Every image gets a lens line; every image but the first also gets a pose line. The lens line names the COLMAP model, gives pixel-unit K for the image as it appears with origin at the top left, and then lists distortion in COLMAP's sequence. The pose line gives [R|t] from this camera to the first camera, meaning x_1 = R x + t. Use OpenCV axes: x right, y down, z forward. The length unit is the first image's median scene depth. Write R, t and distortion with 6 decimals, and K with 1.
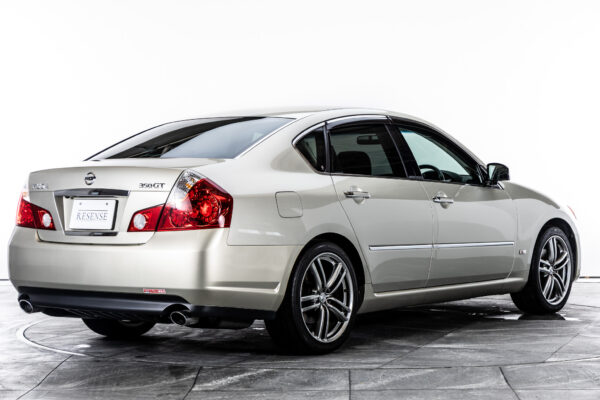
lens RADIAL K [[1351.4, 0, 301.1], [0, 1351.4, 200.4], [0, 0, 1]] dist [-0.170604, 0.000000]
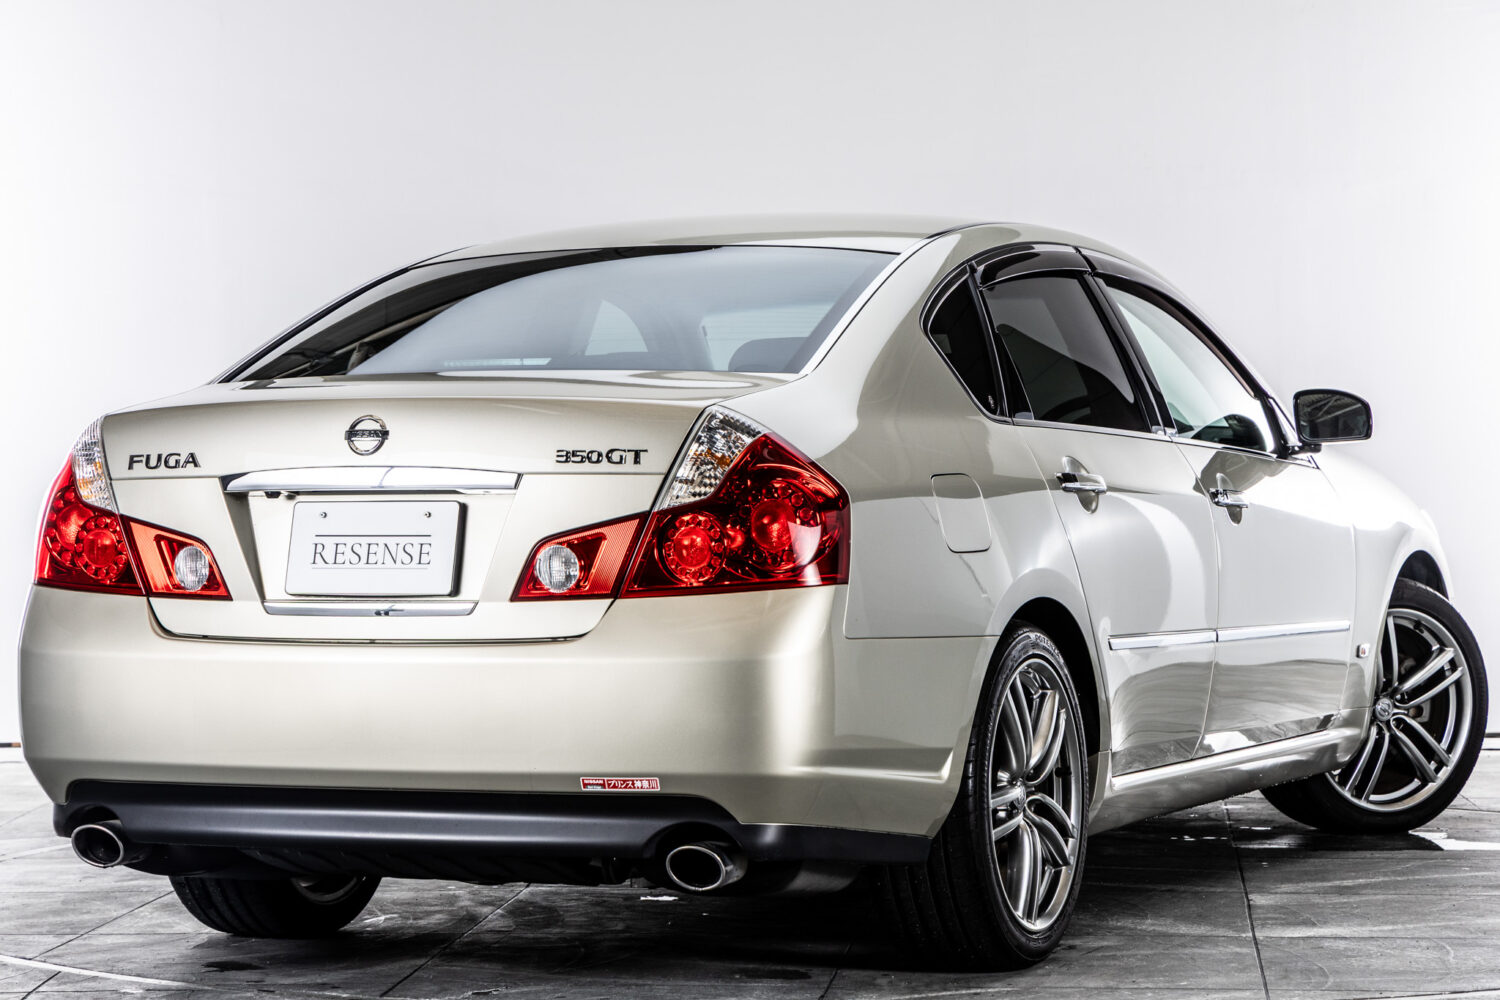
lens RADIAL K [[4121.8, 0, 744.9], [0, 4121.8, 498.2], [0, 0, 1]] dist [0.118059, 0.000000]
pose [[0.972693, -0.004466, 0.232054, -0.297108], [0.004895, 0.999987, -0.001273, 0.000354], [-0.232045, 0.002374, 0.972702, 0.030819]]
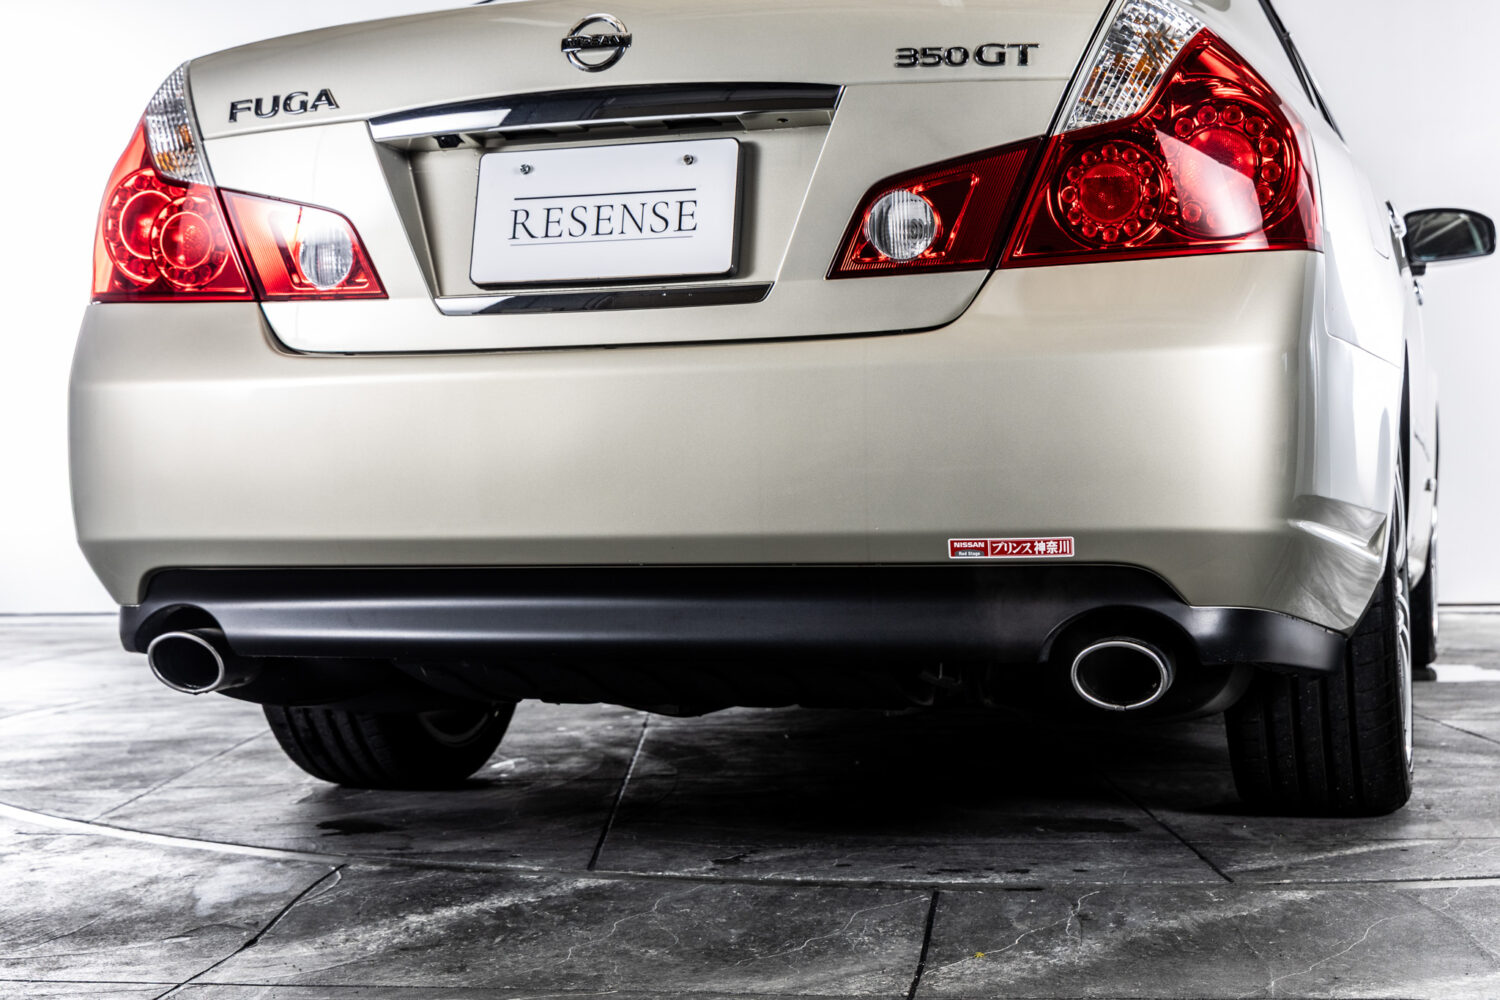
lens RADIAL K [[2298.3, 0, 781.6], [0, 2298.3, 489.8], [0, 0, 1]] dist [0.031273, 0.000000]
pose [[0.938745, -0.005229, 0.344574, -0.256397], [0.011620, 0.999797, -0.016485, 0.061453], [-0.344418, 0.019479, 0.938614, 0.649204]]
